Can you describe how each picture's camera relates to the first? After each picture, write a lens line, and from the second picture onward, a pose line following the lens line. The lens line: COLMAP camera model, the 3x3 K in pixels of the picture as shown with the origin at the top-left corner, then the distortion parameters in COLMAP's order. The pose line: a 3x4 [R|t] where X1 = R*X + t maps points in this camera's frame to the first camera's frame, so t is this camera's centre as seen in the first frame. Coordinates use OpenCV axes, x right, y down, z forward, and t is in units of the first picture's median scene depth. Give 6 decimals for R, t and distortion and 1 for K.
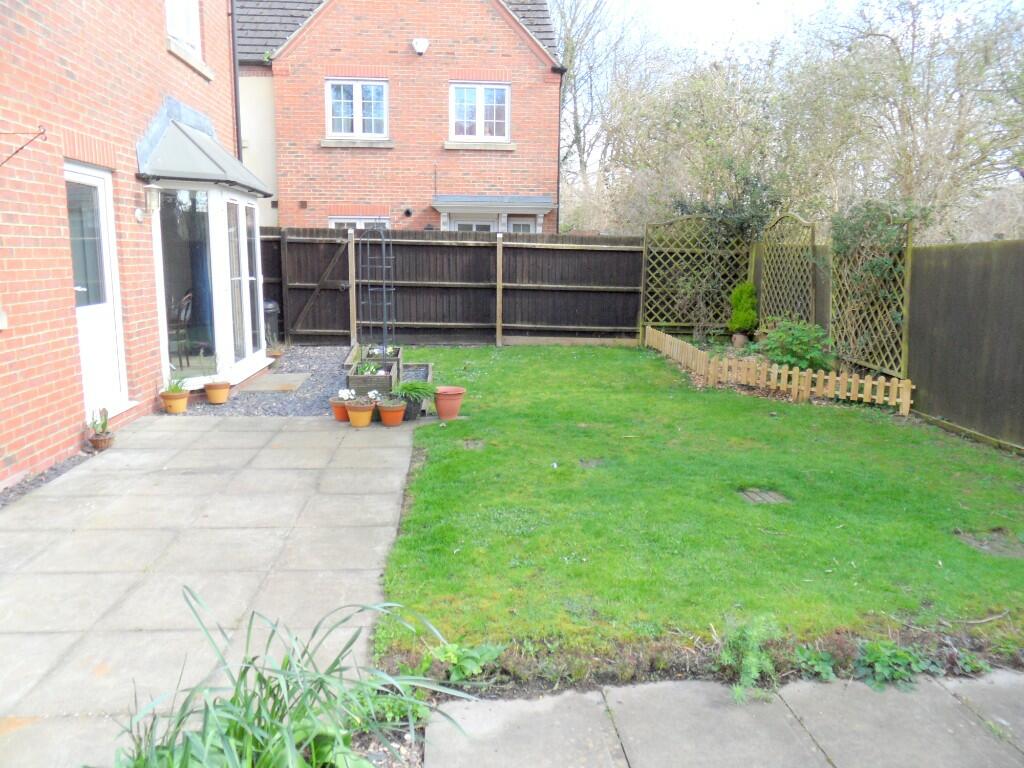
lens RADIAL K [[749.2, 0, 509.9], [0, 749.2, 385.3], [0, 0, 1]] dist [-0.026262, 0.024138]
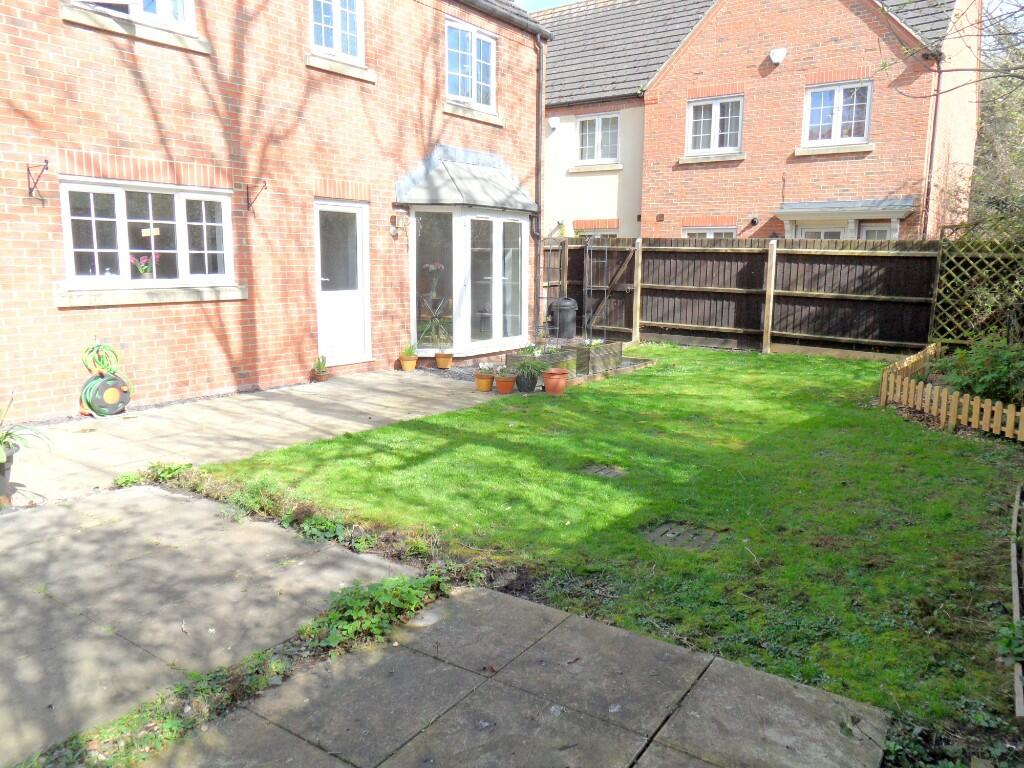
lens RADIAL K [[749.2, 0, 508.1], [0, 749.2, 383.2], [0, 0, 1]] dist [-0.026262, 0.024138]
pose [[0.766127, 0.100692, -0.634753, 0.356976], [-0.113014, 0.993368, 0.021175, 0.005198], [0.632675, 0.055513, 0.772425, 0.019625]]
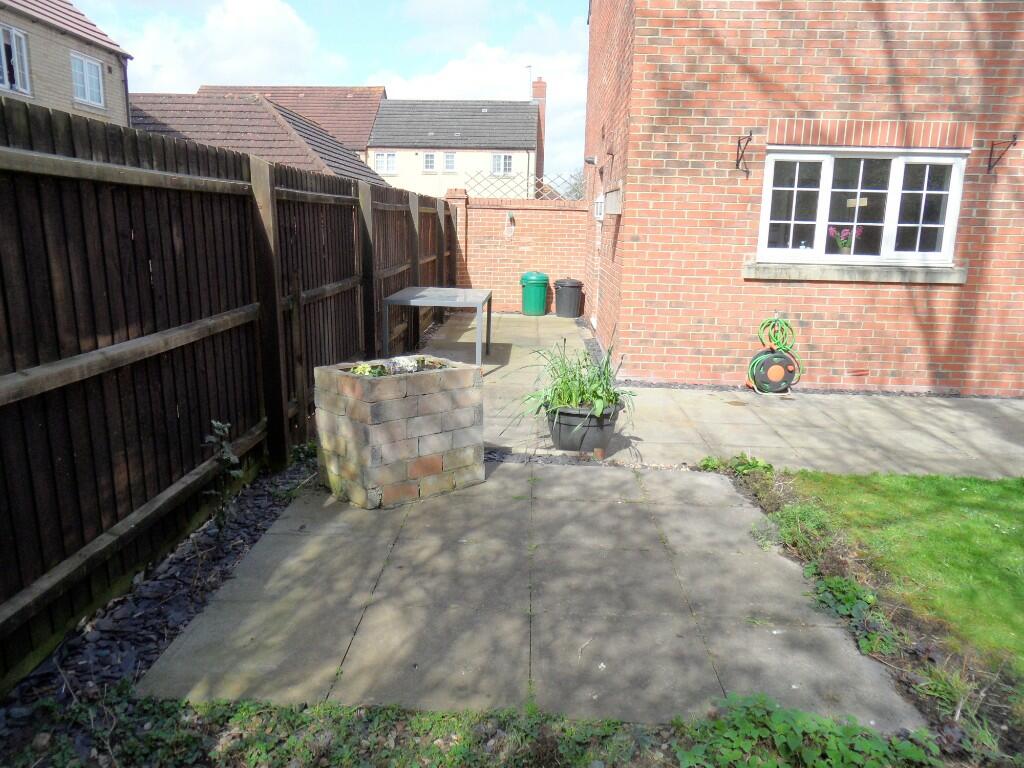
lens RADIAL K [[749.2, 0, 519.0], [0, 749.2, 399.5], [0, 0, 1]] dist [-0.026262, 0.024138]
pose [[-0.103883, 0.217173, -0.970590, 0.330120], [-0.196079, 0.952245, 0.234055, -0.011728], [0.975070, 0.214627, -0.056339, 0.110966]]
